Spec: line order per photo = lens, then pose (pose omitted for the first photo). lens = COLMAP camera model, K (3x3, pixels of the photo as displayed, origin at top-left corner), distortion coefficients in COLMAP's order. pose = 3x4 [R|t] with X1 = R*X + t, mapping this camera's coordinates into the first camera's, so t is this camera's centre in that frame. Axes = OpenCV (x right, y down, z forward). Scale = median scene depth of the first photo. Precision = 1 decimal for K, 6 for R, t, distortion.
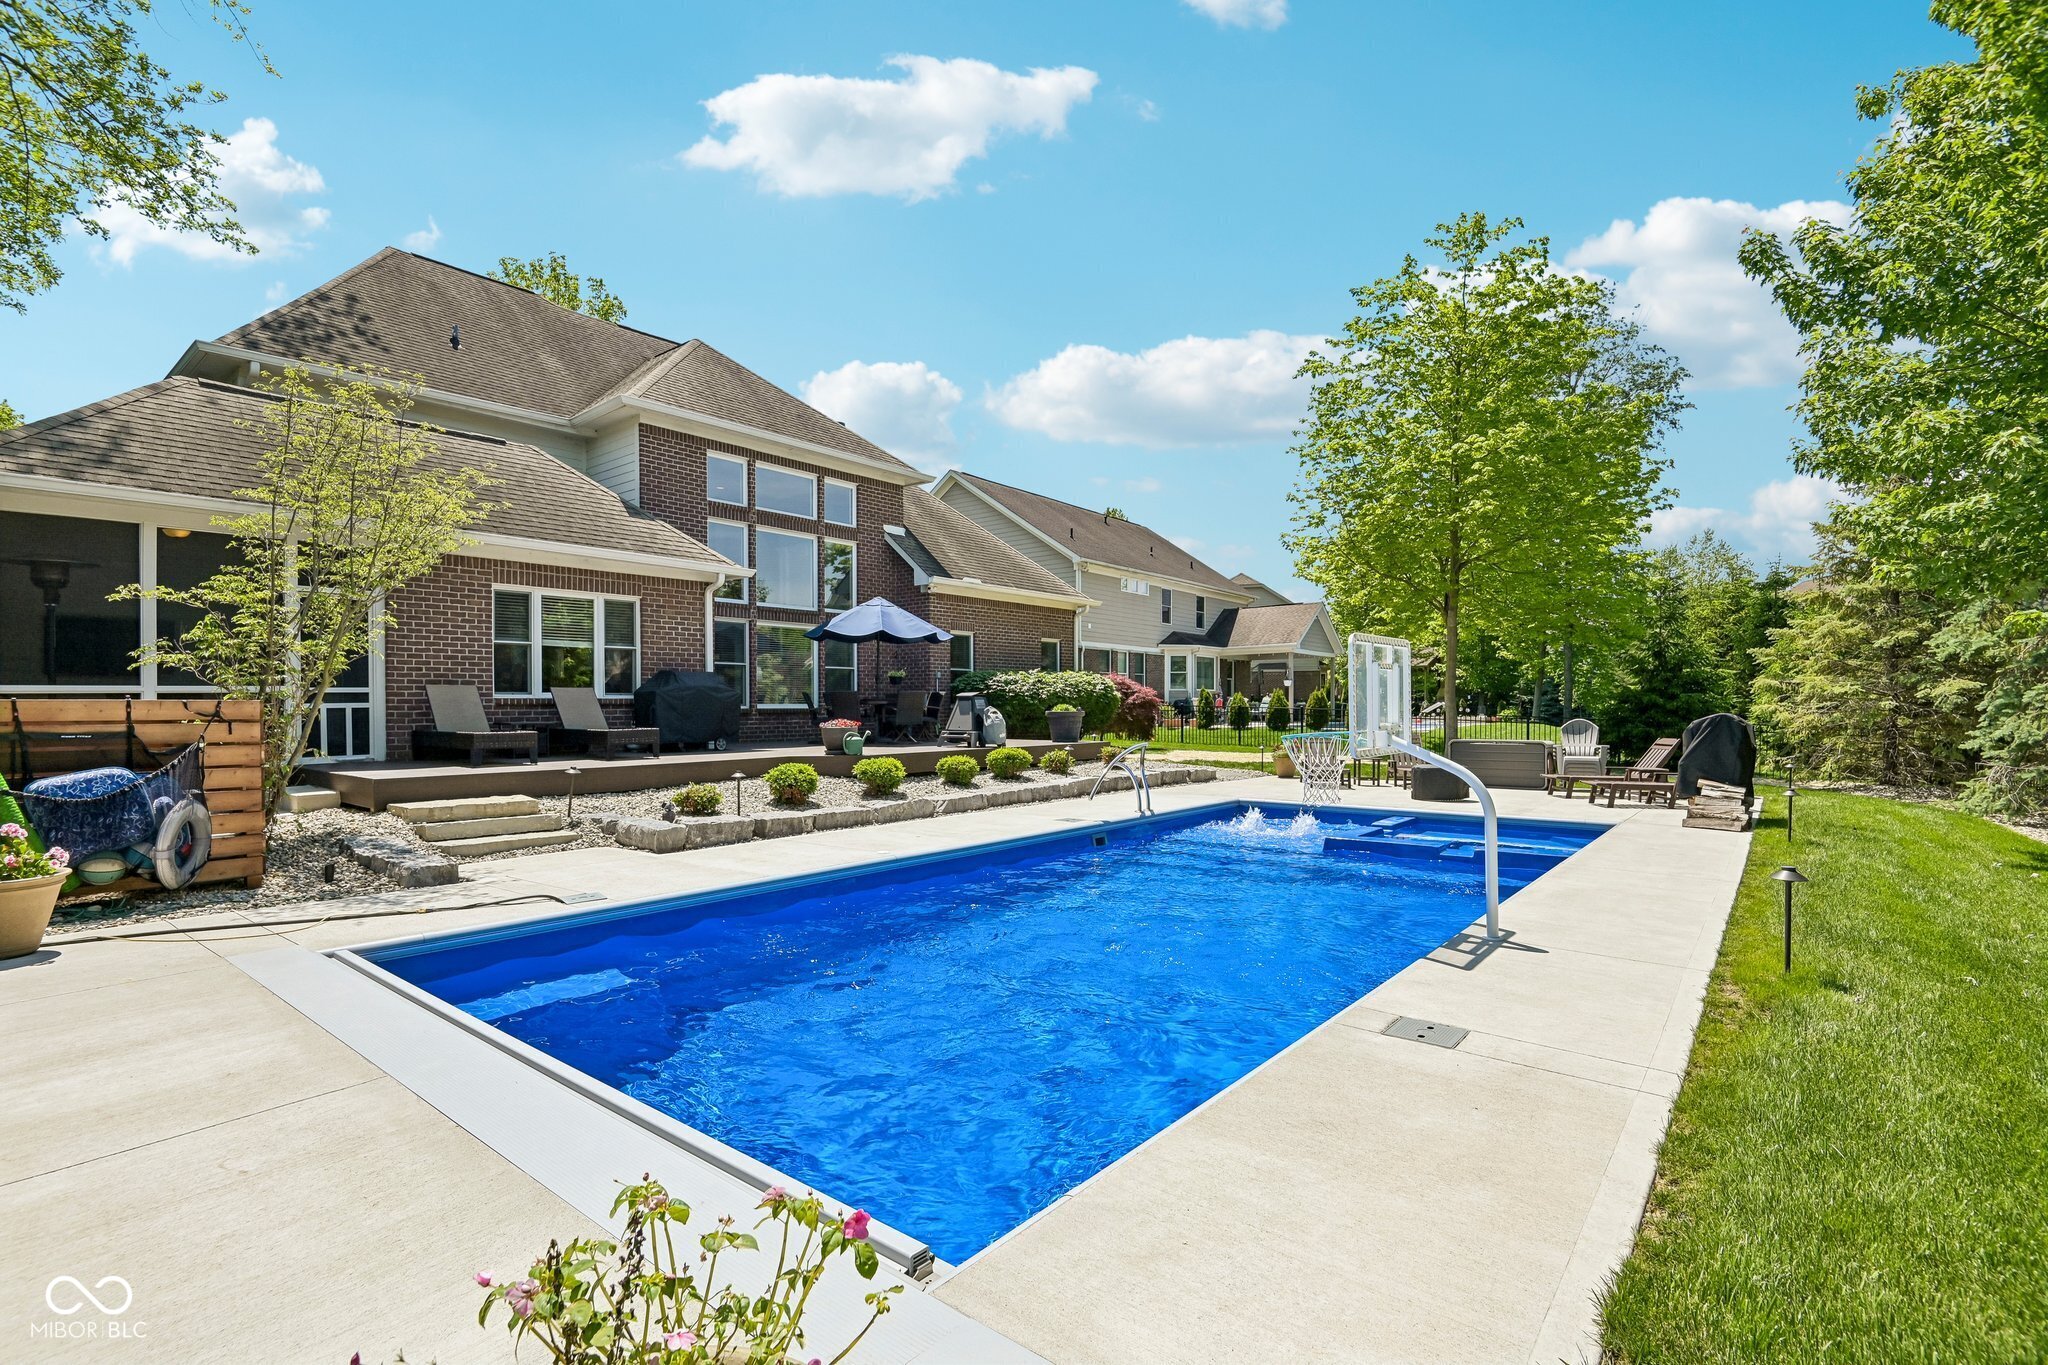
lens RADIAL K [[958.4, 0, 1012.8], [0, 958.4, 704.9], [0, 0, 1]] dist [-0.006247, -0.010070]
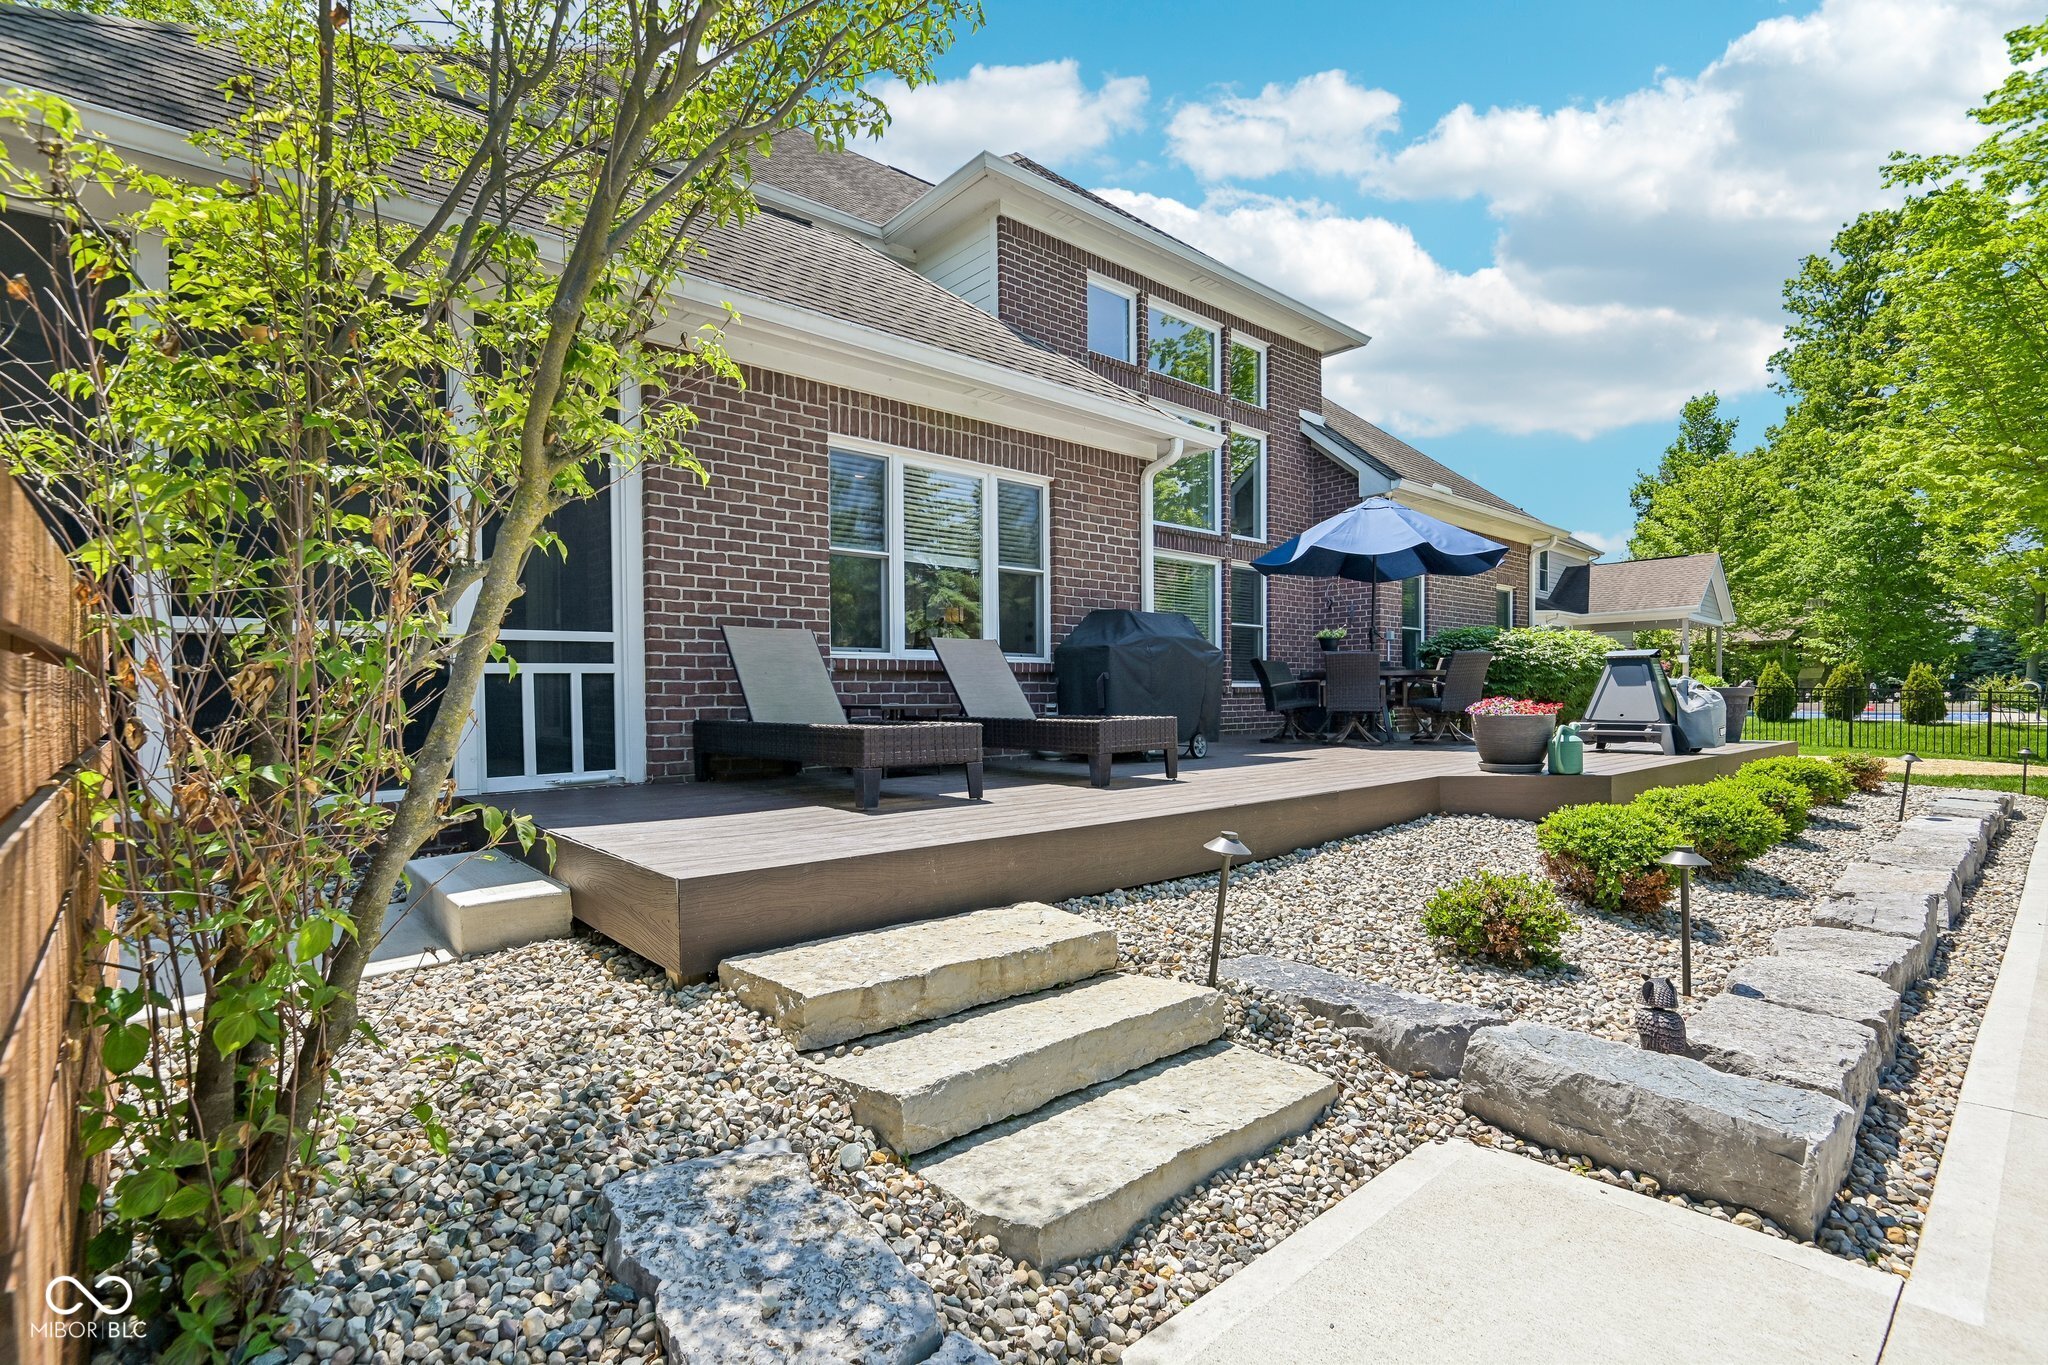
lens RADIAL K [[958.4, 0, 1012.8], [0, 958.4, 704.9], [0, 0, 1]] dist [-0.006247, -0.010070]
pose [[0.987923, -0.000894, -0.154946, -0.252538], [0.002693, 0.999931, 0.011405, 0.008804], [0.154925, -0.011684, 0.987857, 0.348143]]
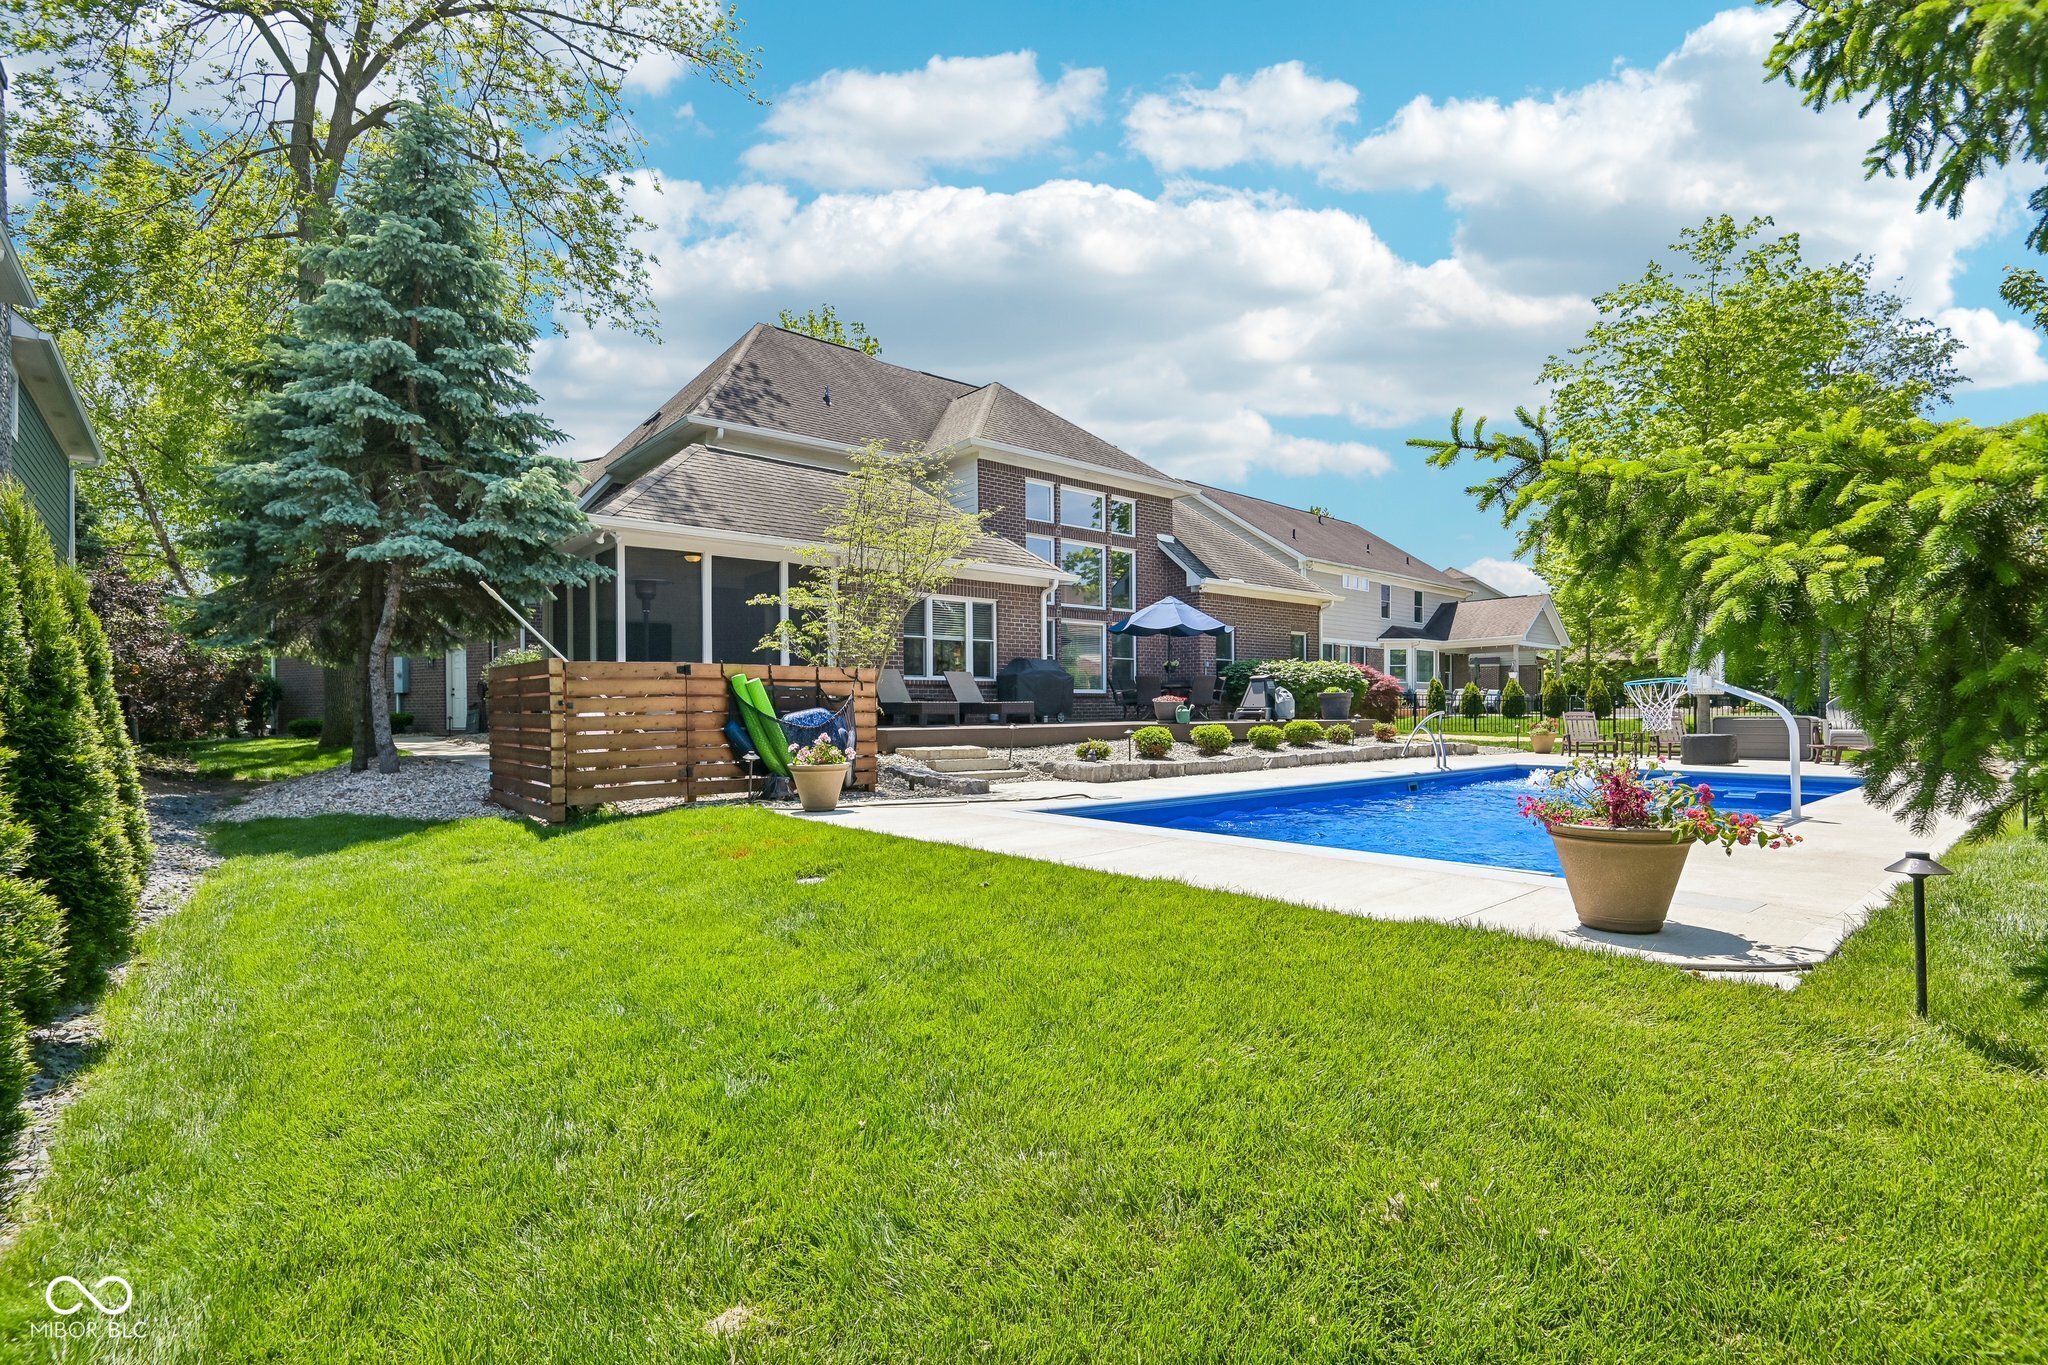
lens RADIAL K [[955.8, 0, 1015.7], [0, 955.8, 698.8], [0, 0, 1]] dist [-0.003884, -0.006284]
pose [[0.985018, -0.003840, -0.172410, -0.116754], [0.002330, 0.999957, -0.008963, 0.021514], [0.172437, 0.008427, 0.984984, -0.173856]]
